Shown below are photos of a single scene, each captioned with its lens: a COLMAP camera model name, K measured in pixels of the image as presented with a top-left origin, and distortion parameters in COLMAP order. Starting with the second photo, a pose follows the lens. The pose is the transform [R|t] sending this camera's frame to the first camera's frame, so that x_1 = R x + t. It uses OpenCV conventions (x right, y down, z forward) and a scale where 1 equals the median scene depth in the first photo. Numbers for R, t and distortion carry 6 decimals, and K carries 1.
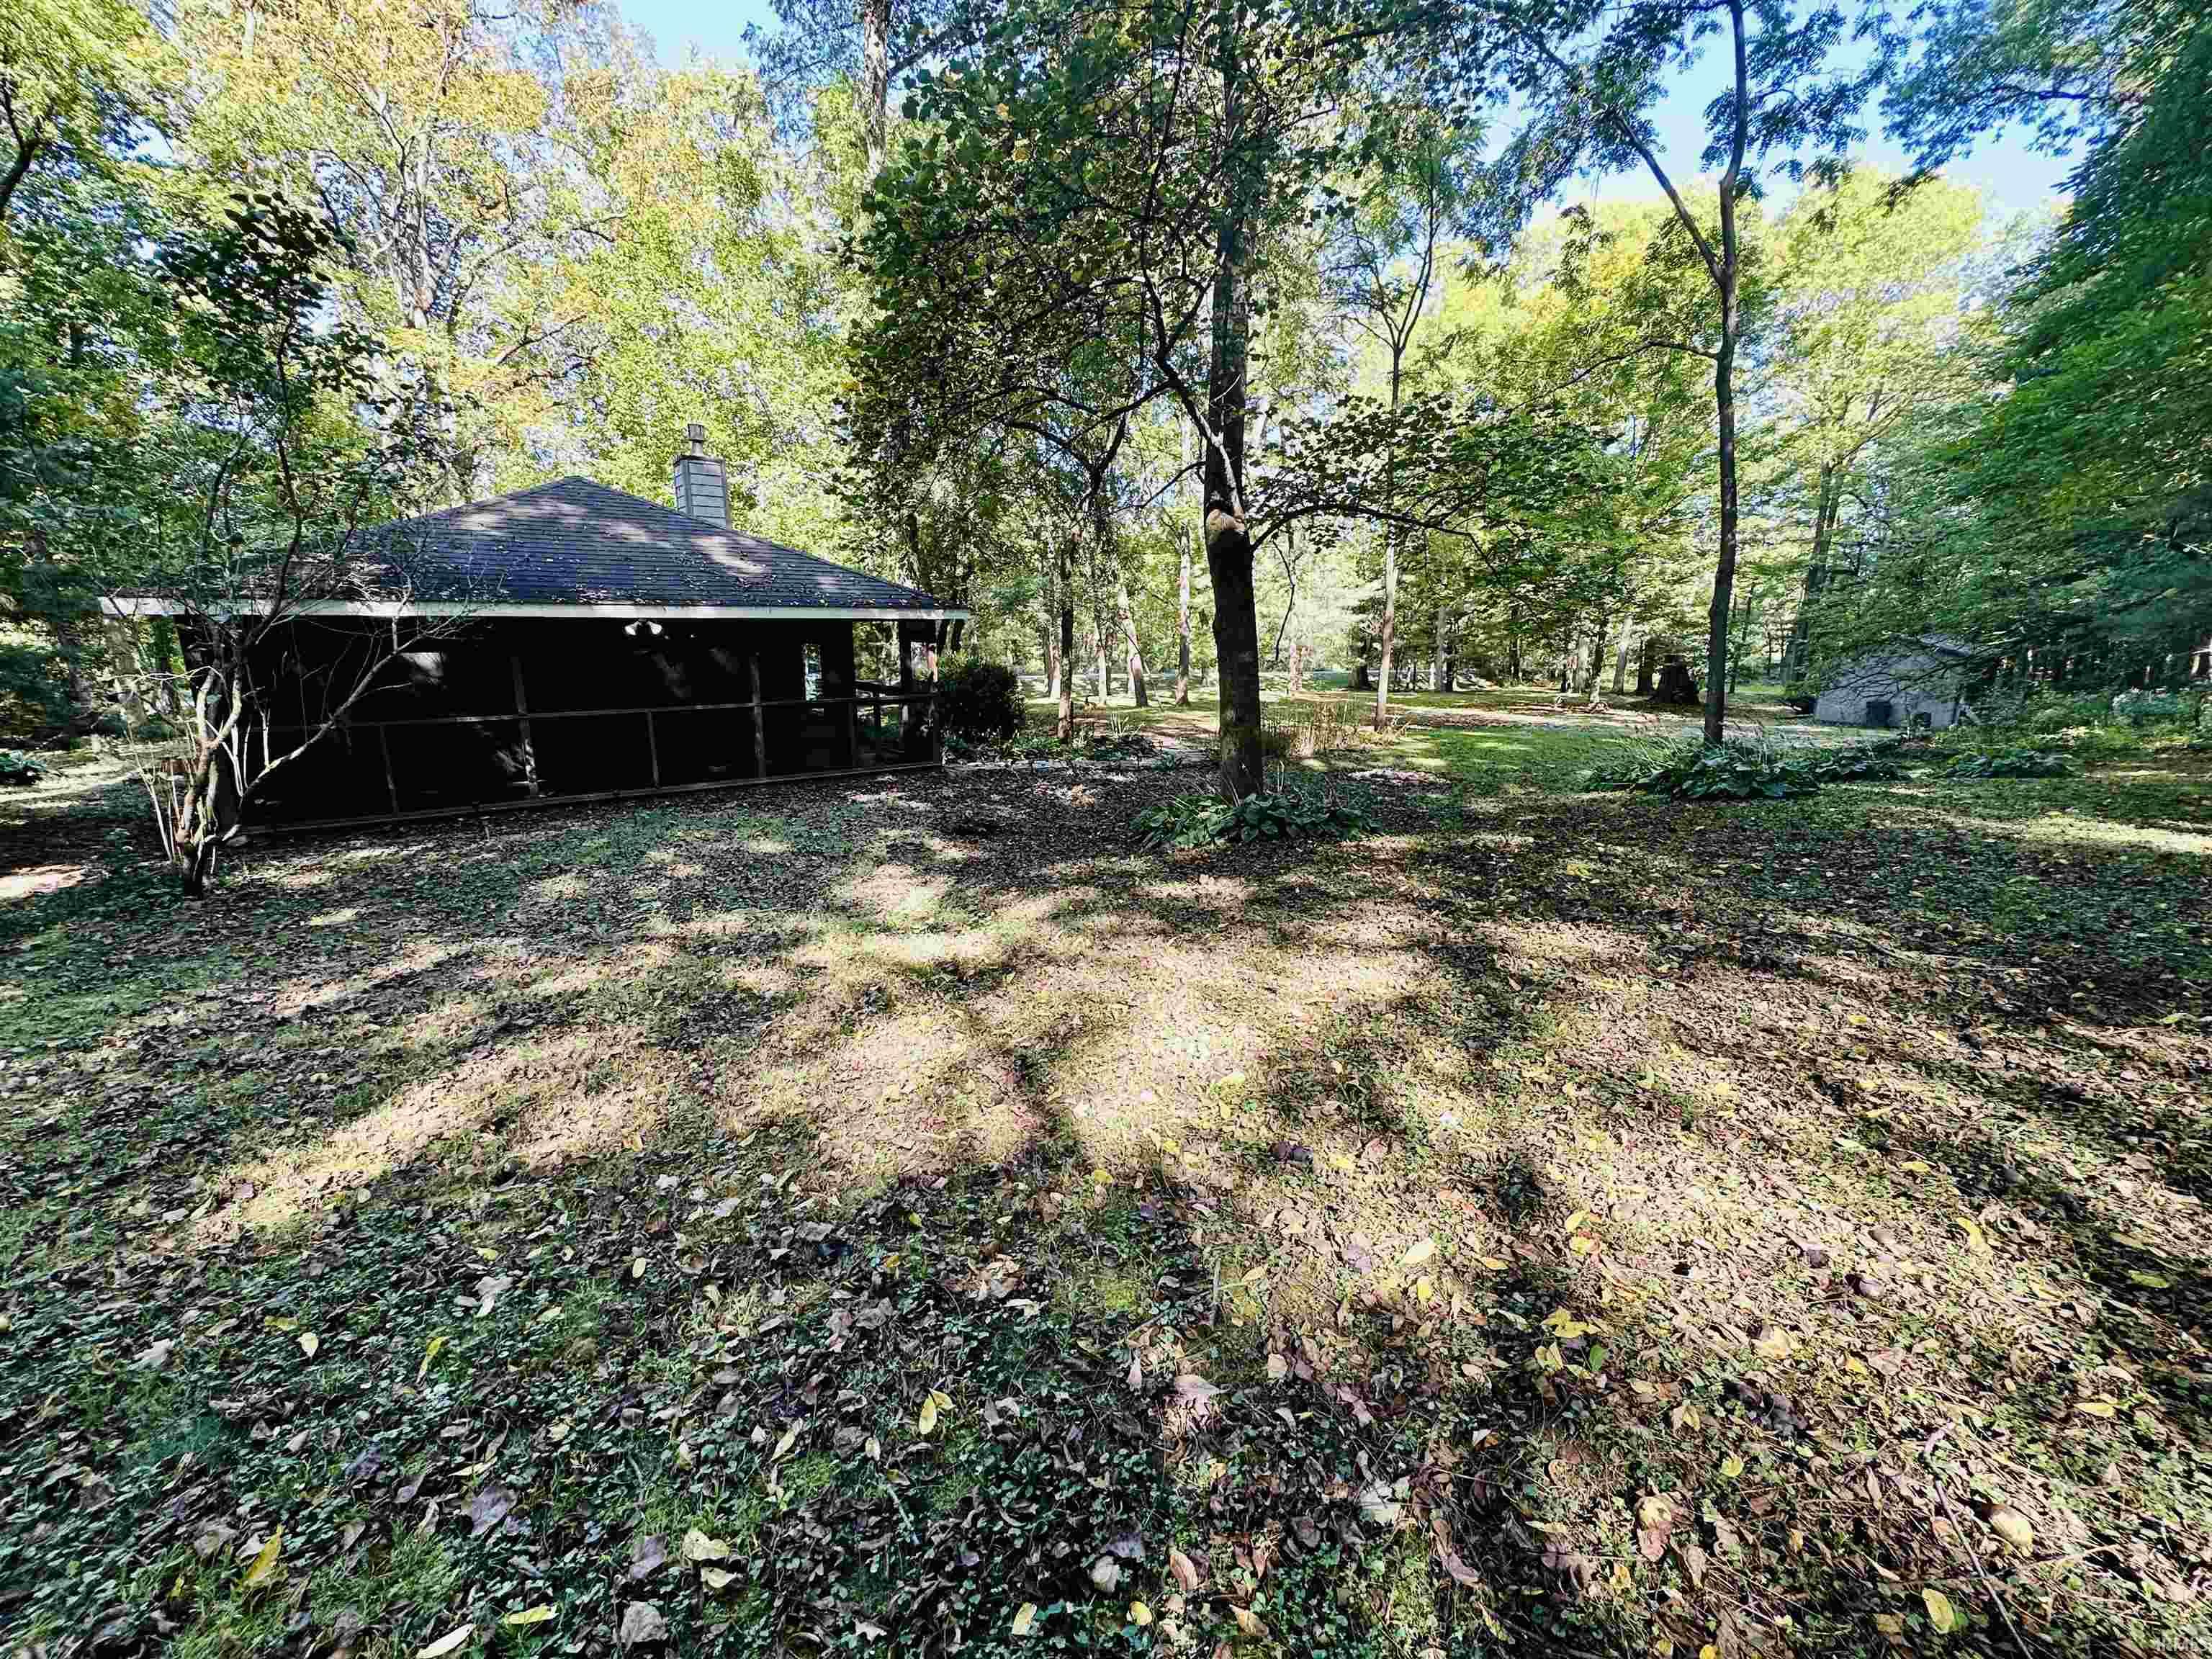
lens RADIAL K [[889.1, 0, 1102.2], [0, 889.1, 823.3], [0, 0, 1]] dist [-0.003989, 0.000939]
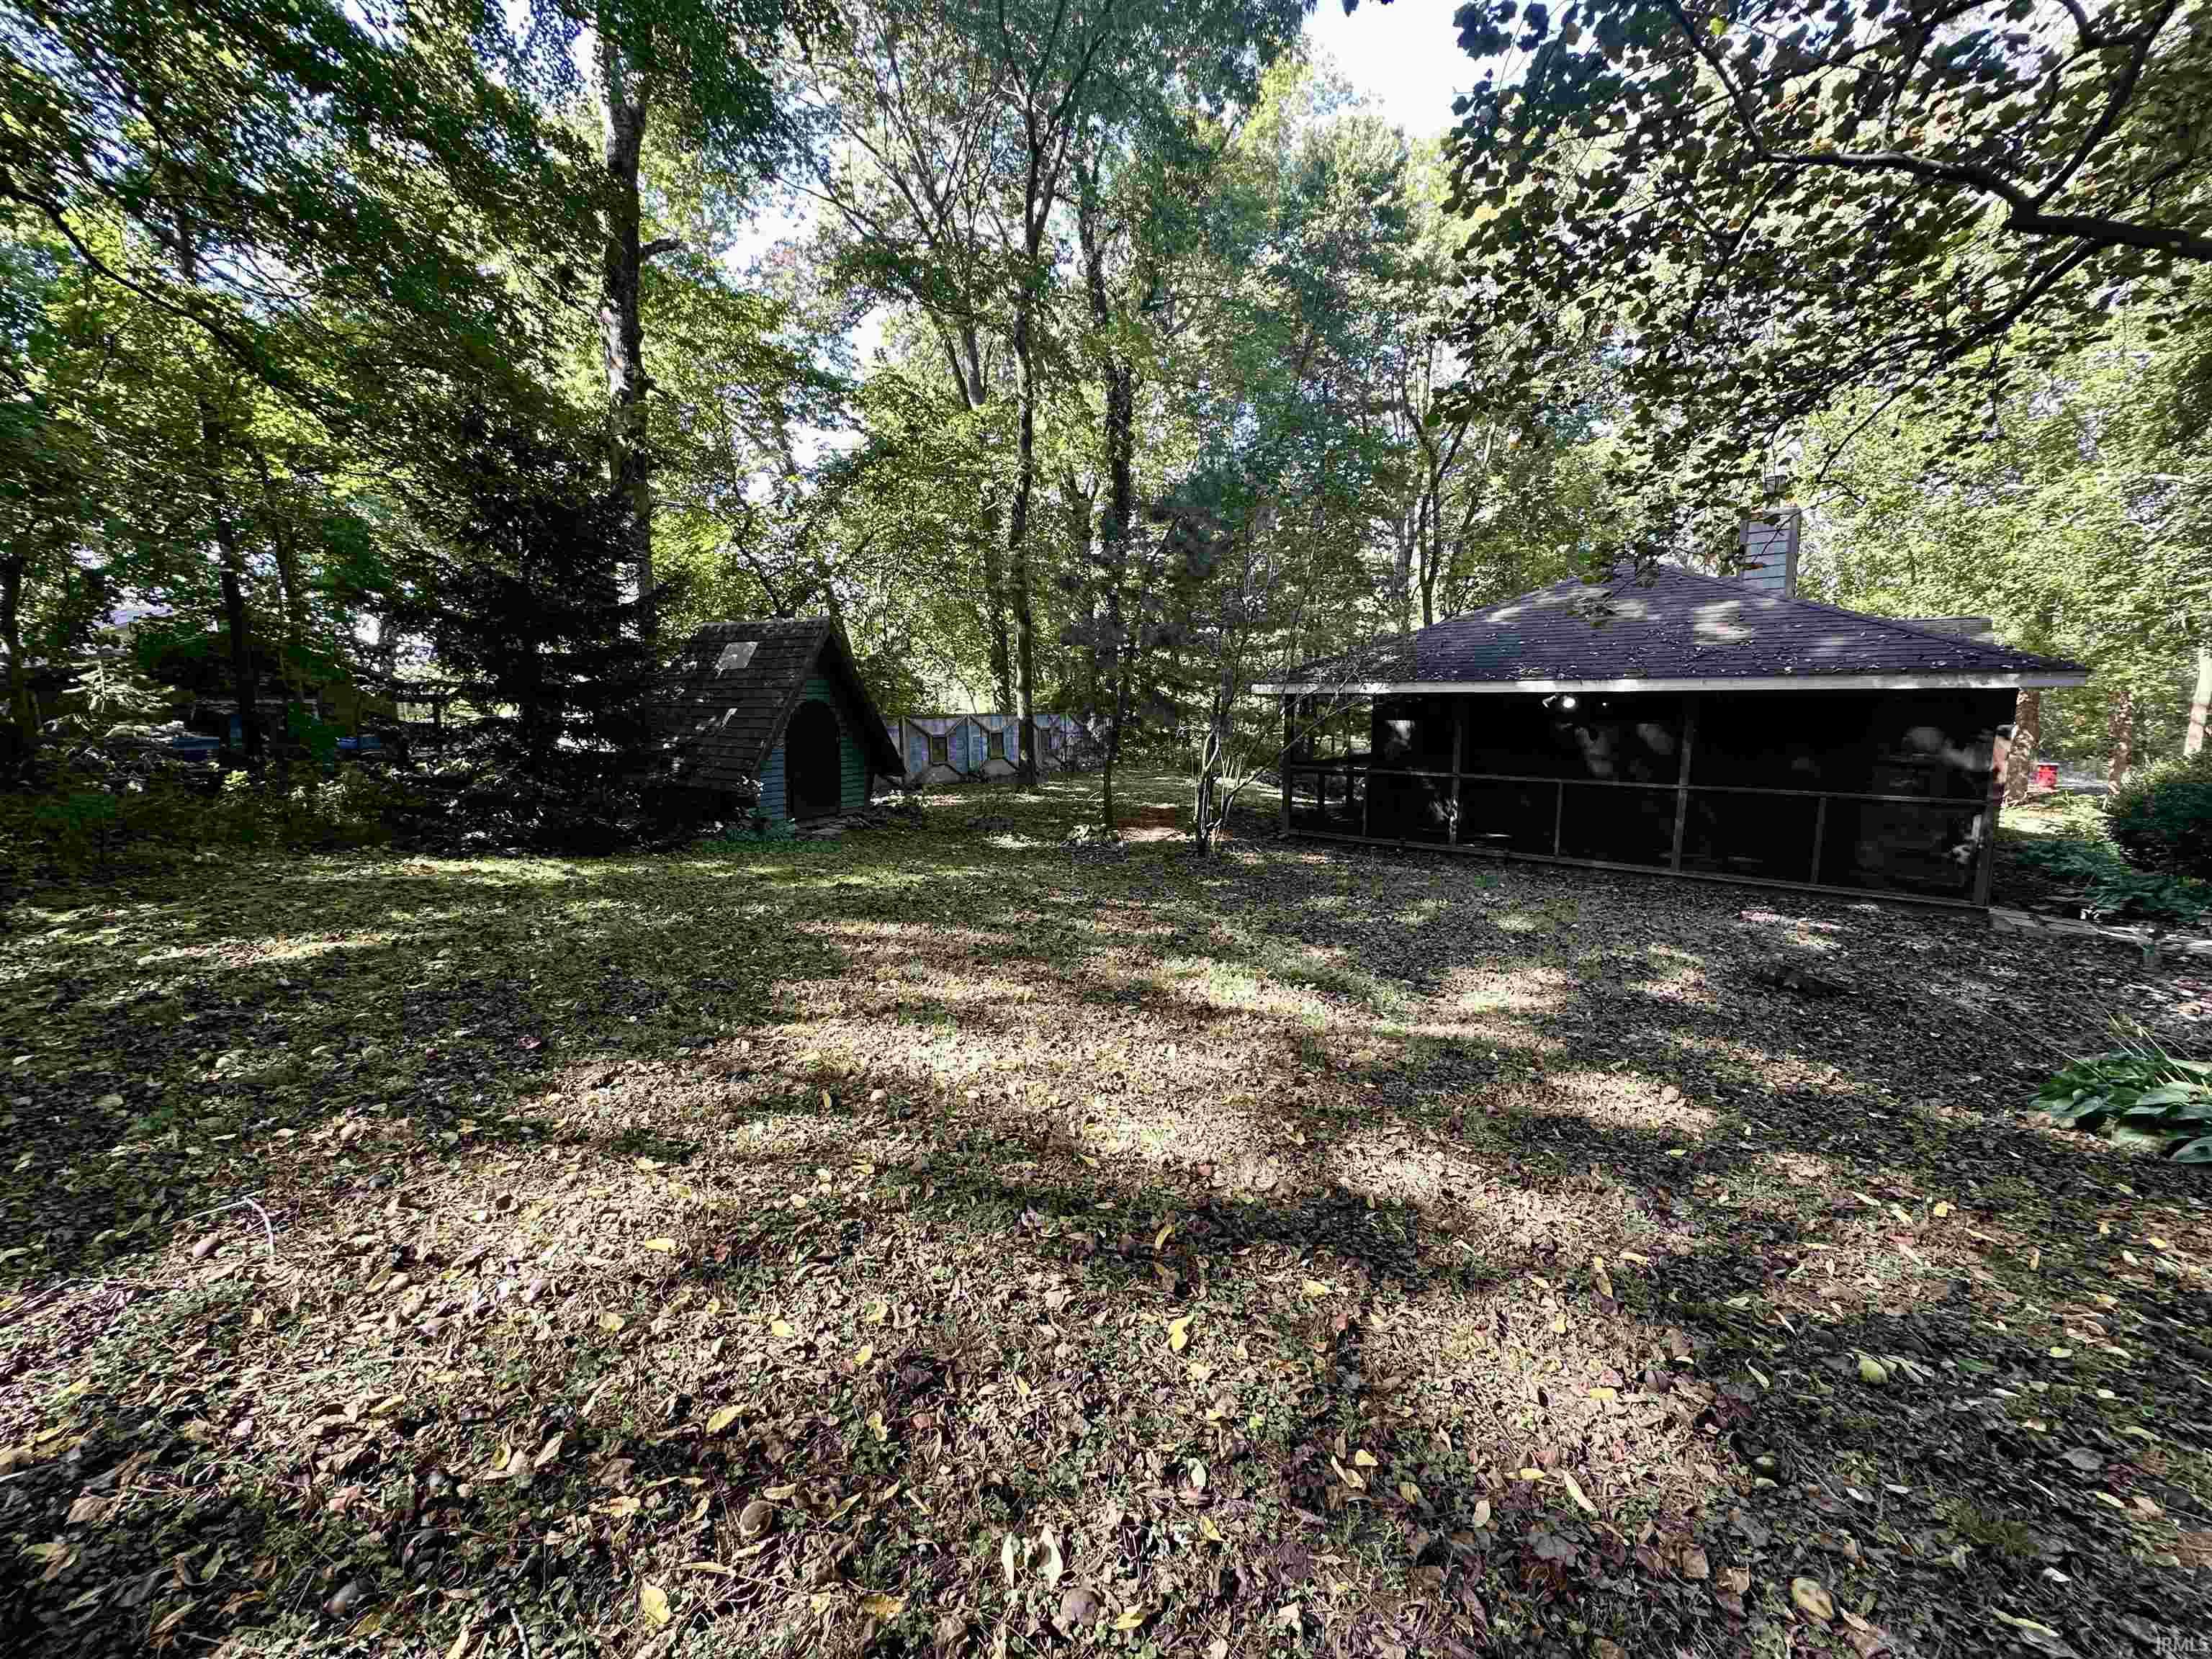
lens RADIAL K [[889.1, 0, 1101.9], [0, 889.1, 834.6], [0, 0, 1]] dist [-0.003989, 0.000939]
pose [[0.191696, 0.144906, -0.970698, 0.405034], [-0.214990, 0.971220, 0.102527, -0.062681], [0.957618, 0.189036, 0.217333, 0.300864]]
